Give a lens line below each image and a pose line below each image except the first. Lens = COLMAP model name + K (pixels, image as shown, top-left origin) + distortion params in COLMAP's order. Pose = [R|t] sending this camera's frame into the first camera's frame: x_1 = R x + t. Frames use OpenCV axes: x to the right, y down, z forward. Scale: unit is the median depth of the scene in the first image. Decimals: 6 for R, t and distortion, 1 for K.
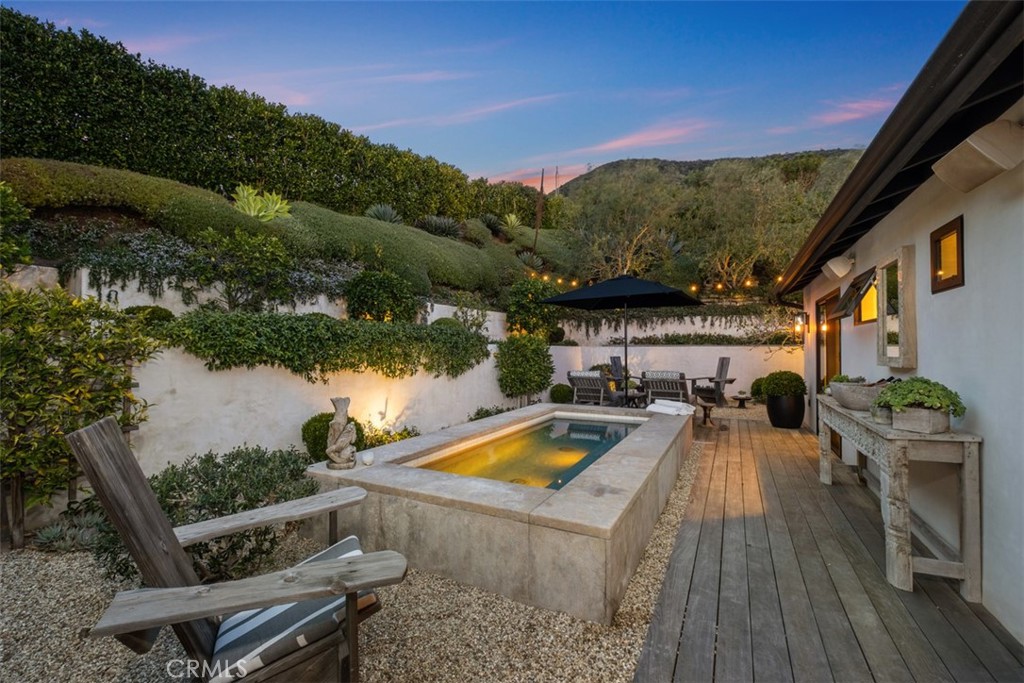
lens RADIAL K [[424.2, 0, 512.0], [0, 424.2, 341.5], [0, 0, 1]] dist [-0.000291, -0.000029]
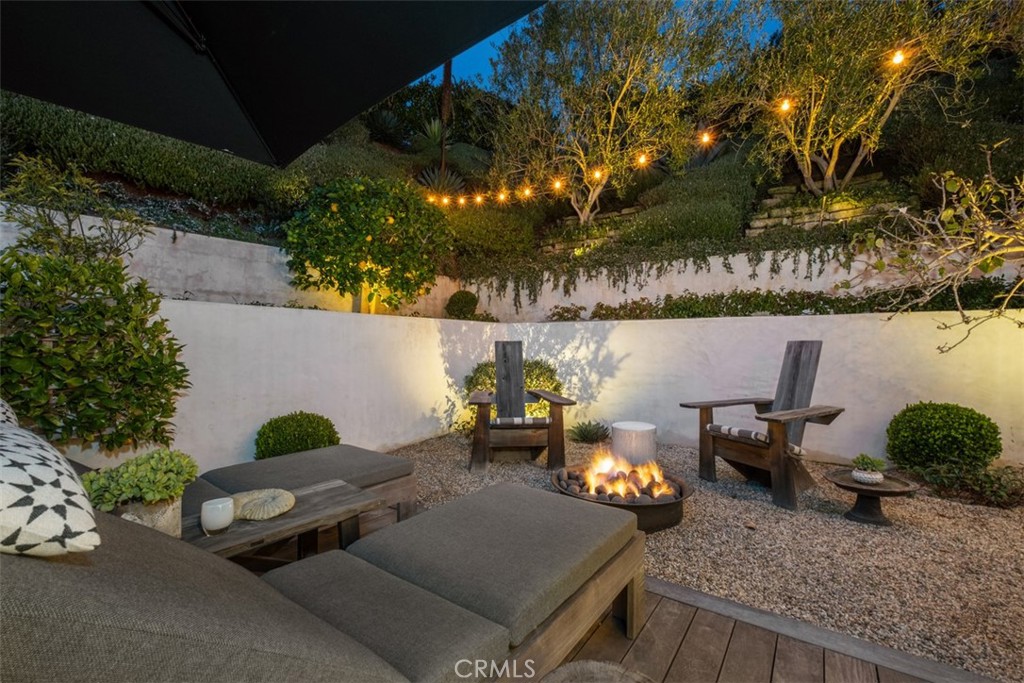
lens RADIAL K [[424.2, 0, 512.0], [0, 424.2, 341.5], [0, 0, 1]] dist [-0.000291, -0.000029]
pose [[0.989208, -0.003807, -0.146470, 0.265266], [0.005619, 0.999913, 0.011965, 0.025831], [0.146412, -0.012659, 0.989143, 0.523250]]
